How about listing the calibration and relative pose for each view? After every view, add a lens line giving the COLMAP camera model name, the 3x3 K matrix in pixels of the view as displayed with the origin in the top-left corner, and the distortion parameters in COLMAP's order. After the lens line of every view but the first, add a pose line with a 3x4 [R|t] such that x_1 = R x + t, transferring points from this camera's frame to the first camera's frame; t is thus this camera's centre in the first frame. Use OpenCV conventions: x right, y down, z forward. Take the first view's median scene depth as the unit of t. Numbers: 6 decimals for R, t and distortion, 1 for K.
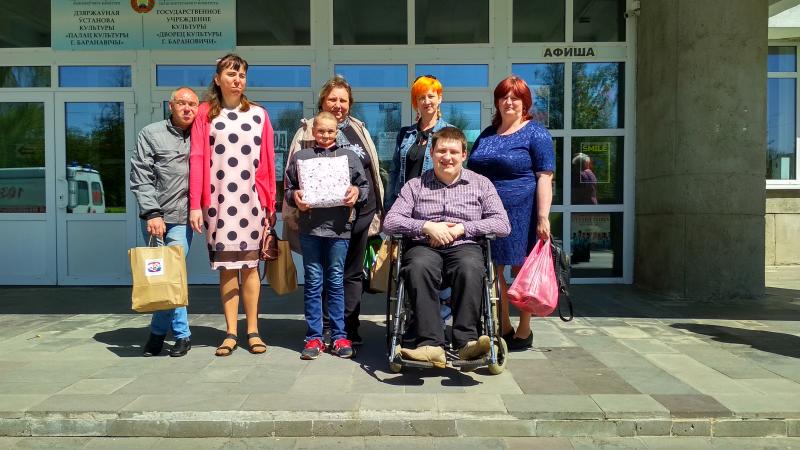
lens RADIAL K [[721.8, 0, 398.6], [0, 721.8, 223.4], [0, 0, 1]] dist [-0.005639, -0.008338]
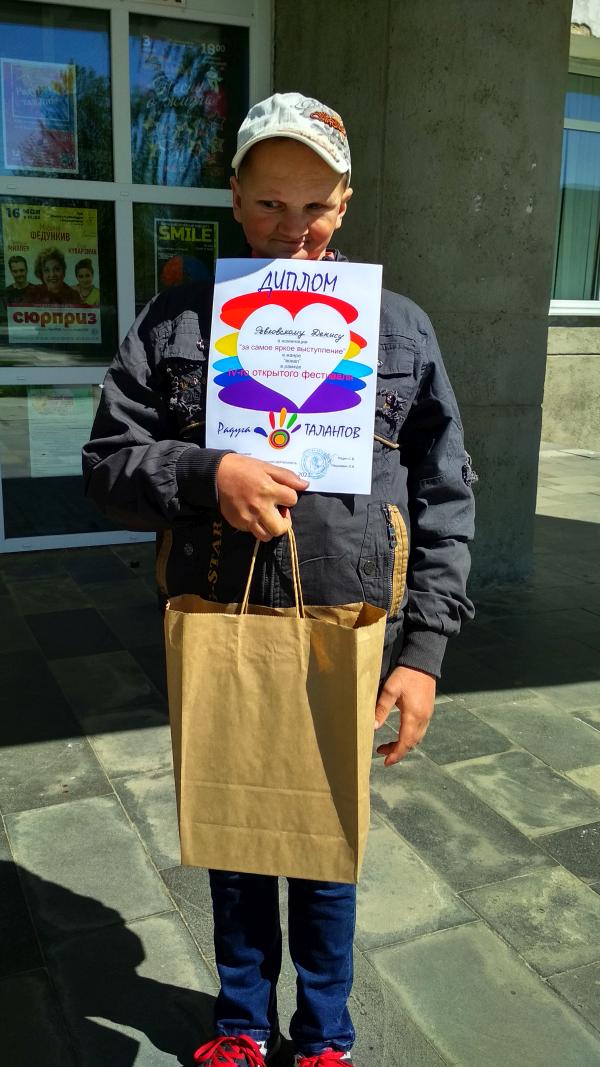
lens RADIAL K [[962.7, 0, 298.9], [0, 962.7, 533.4], [0, 0, 1]] dist [-0.005639, -0.008338]
pose [[0.911519, -0.083328, 0.402727, 0.102154], [-0.008044, 0.975458, 0.220037, -0.066511], [-0.411179, -0.203808, 0.888479, 0.499074]]
